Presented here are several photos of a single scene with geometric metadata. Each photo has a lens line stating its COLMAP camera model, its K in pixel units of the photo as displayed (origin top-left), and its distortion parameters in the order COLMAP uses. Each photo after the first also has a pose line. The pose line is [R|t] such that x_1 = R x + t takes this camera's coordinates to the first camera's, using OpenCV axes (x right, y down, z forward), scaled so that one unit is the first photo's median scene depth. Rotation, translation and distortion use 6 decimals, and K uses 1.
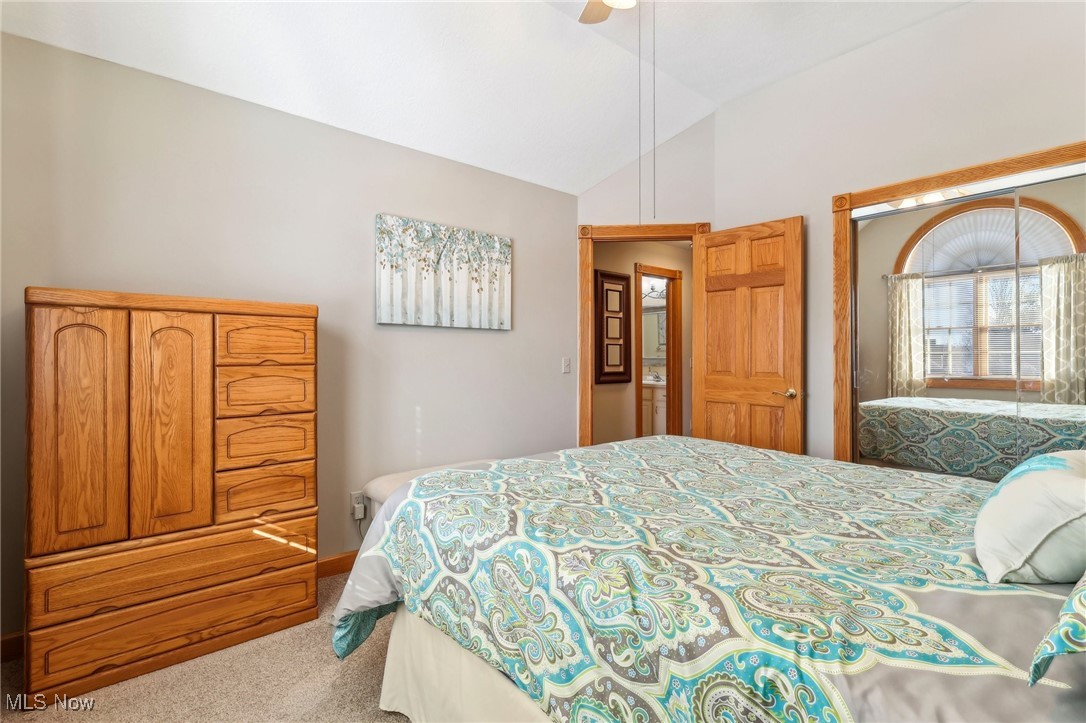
lens RADIAL K [[510.2, 0, 541.2], [0, 510.2, 354.3], [0, 0, 1]] dist [-0.000016, 0.002101]
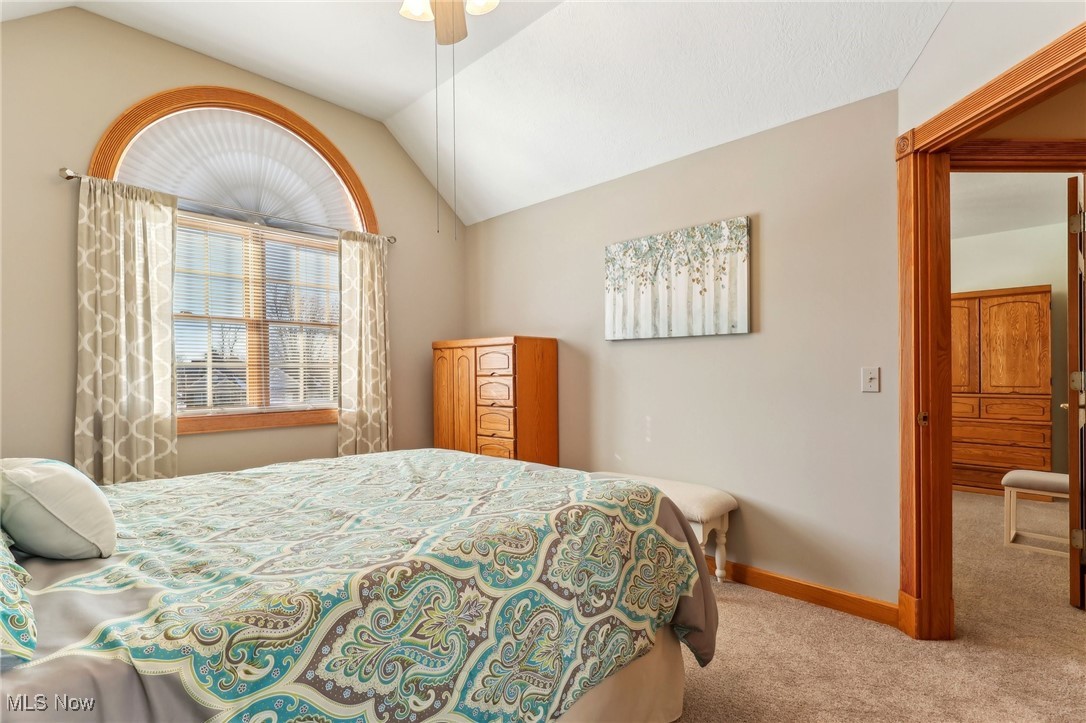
lens RADIAL K [[510.2, 0, 541.3], [0, 510.2, 372.7], [0, 0, 1]] dist [-0.000016, 0.002101]
pose [[0.114298, 0.003463, -0.993440, 0.751095], [0.018453, 0.999814, 0.005608, 0.003382], [0.993275, -0.018973, 0.114213, 0.653708]]
